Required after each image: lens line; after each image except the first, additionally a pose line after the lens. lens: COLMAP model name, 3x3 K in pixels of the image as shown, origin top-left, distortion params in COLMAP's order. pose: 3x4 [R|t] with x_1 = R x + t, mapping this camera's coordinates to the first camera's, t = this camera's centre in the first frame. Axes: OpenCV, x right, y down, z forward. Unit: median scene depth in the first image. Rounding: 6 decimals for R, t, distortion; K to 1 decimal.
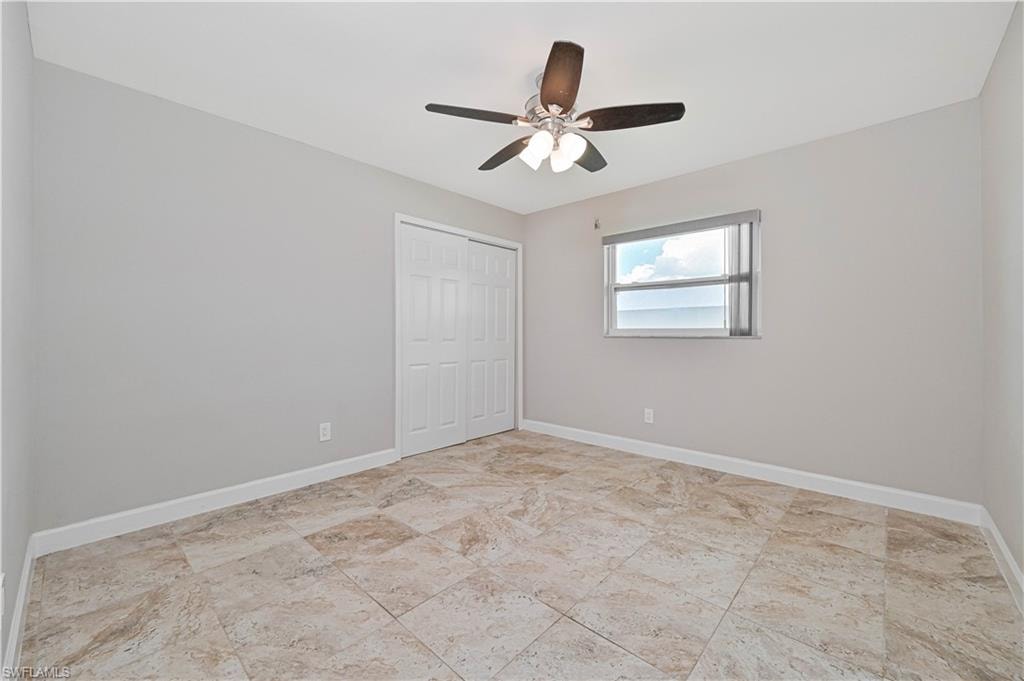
lens RADIAL K [[410.1, 0, 515.5], [0, 410.1, 335.7], [0, 0, 1]] dist [-0.002846, 0.000372]
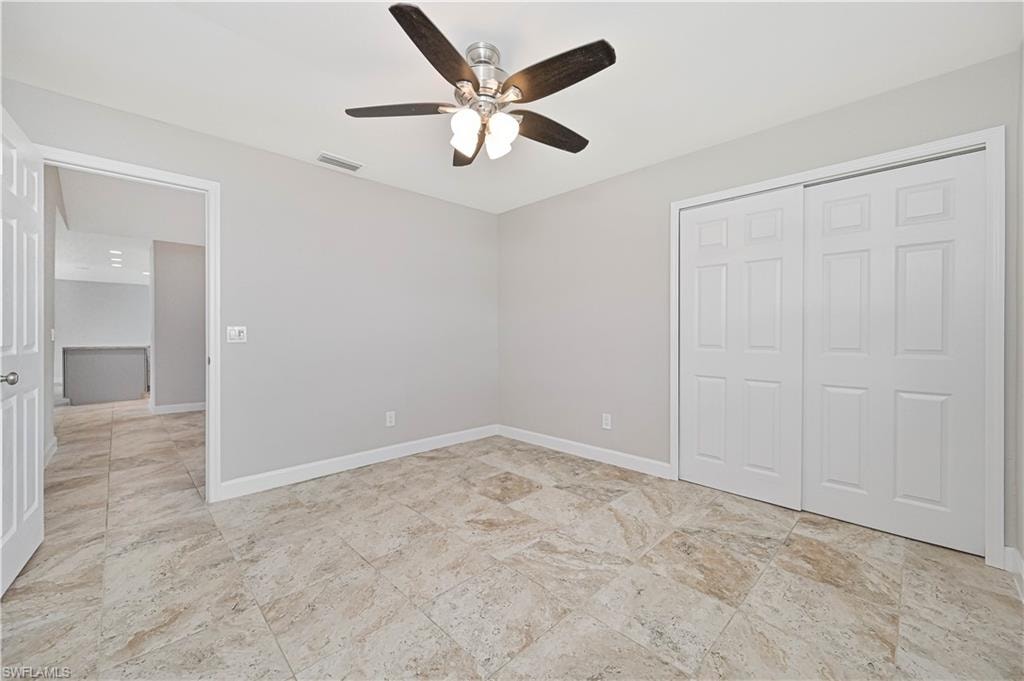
lens RADIAL K [[410.1, 0, 517.7], [0, 410.1, 337.9], [0, 0, 1]] dist [-0.002846, 0.000372]
pose [[-0.060982, 0.007829, -0.998108, 0.832236], [-0.008125, 0.999932, 0.008340, -0.011934], [0.998106, 0.008619, -0.060914, 0.952053]]
